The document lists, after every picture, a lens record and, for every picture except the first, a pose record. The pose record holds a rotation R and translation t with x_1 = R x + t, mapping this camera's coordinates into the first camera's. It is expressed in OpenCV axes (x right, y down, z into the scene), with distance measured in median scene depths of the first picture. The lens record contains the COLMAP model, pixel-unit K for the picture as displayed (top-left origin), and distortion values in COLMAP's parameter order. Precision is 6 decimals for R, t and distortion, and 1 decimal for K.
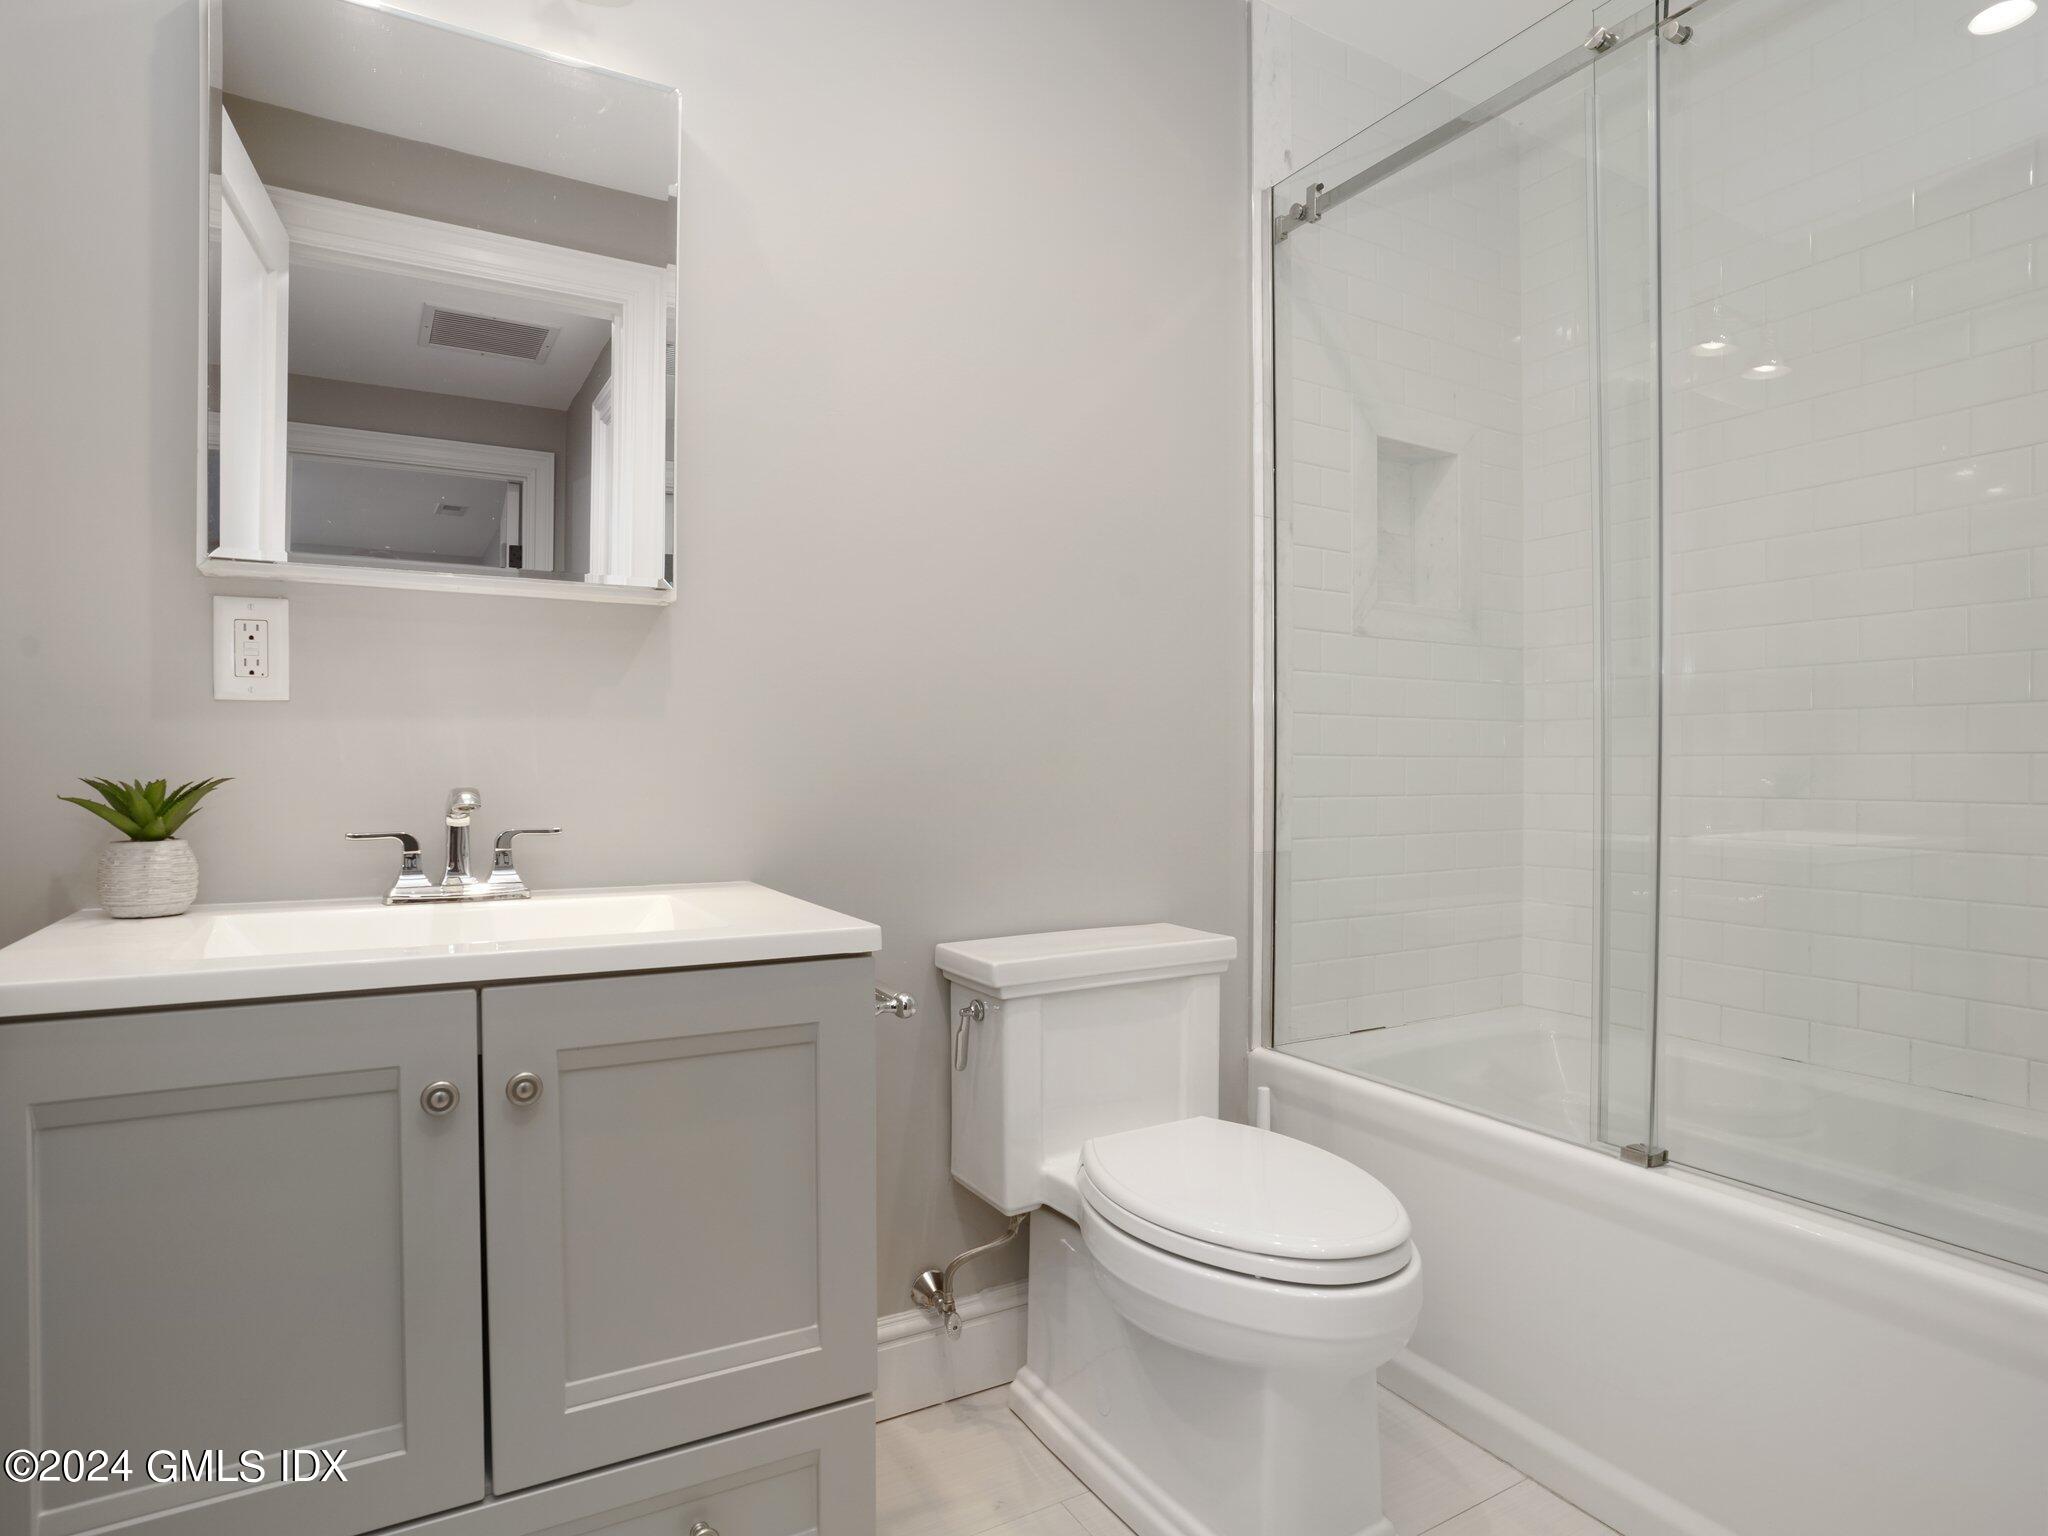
lens RADIAL K [[1128.9, 0, 1027.8], [0, 1128.9, 771.0], [0, 0, 1]] dist [-0.072103, 0.028133]
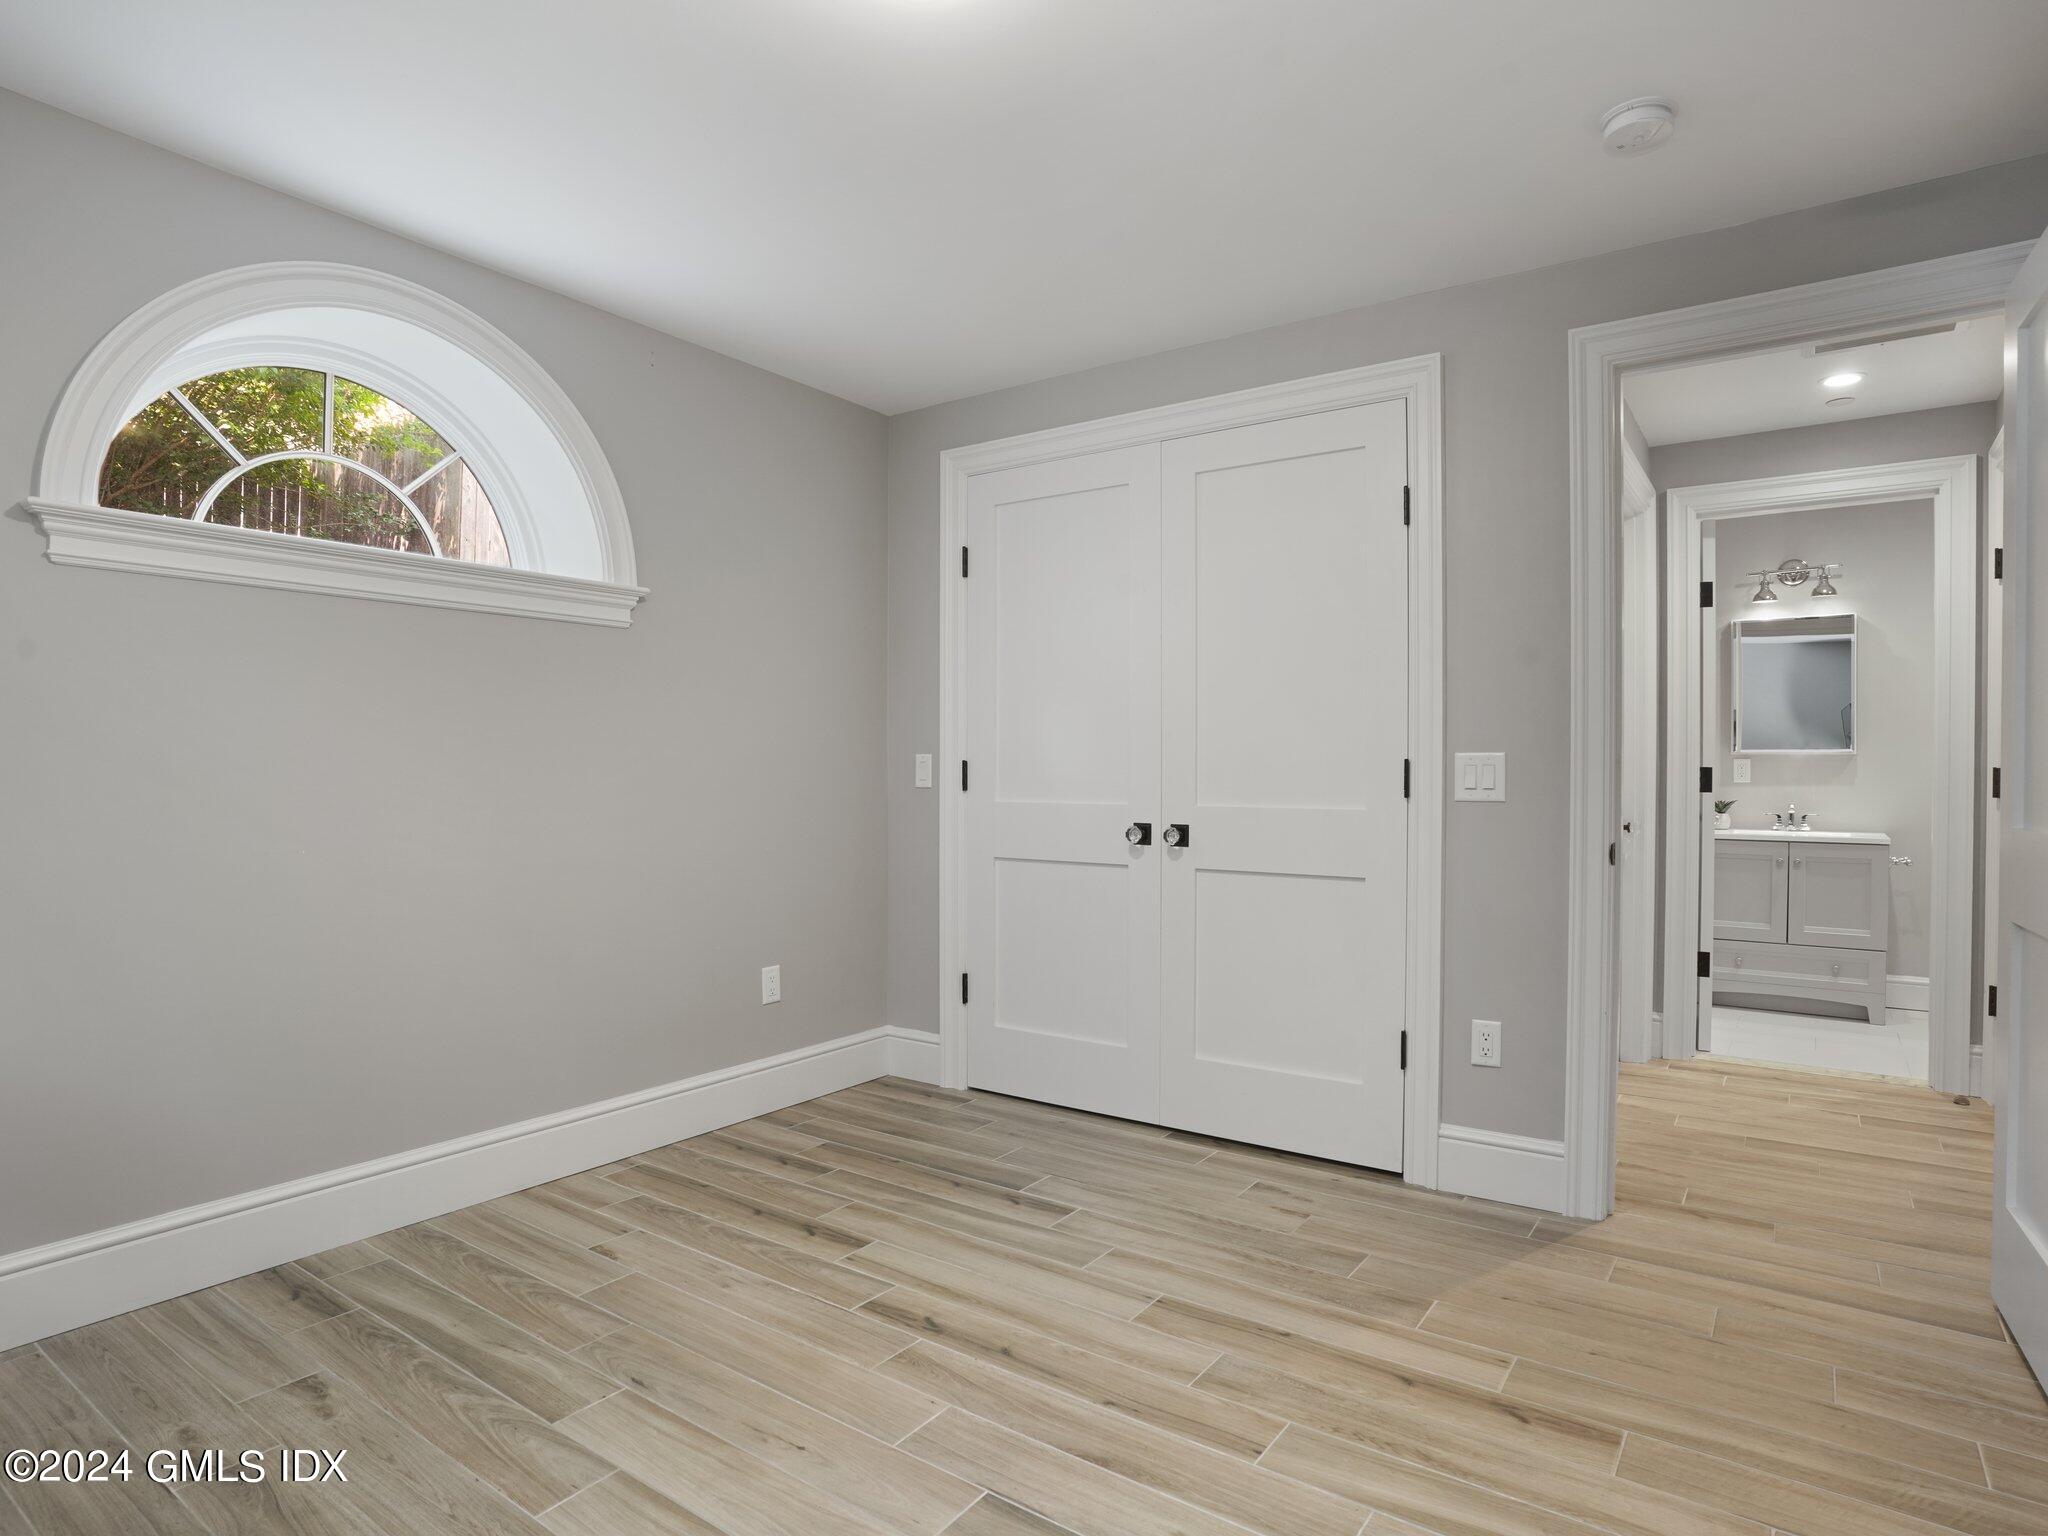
lens RADIAL K [[1128.9, 0, 1022.6], [0, 1128.9, 766.2], [0, 0, 1]] dist [-0.072103, 0.028133]
pose [[0.415153, 0.006467, -0.909729, 2.369752], [-0.009592, 0.999950, 0.002731, -0.127913], [0.909701, 0.007592, 0.415194, -3.885416]]
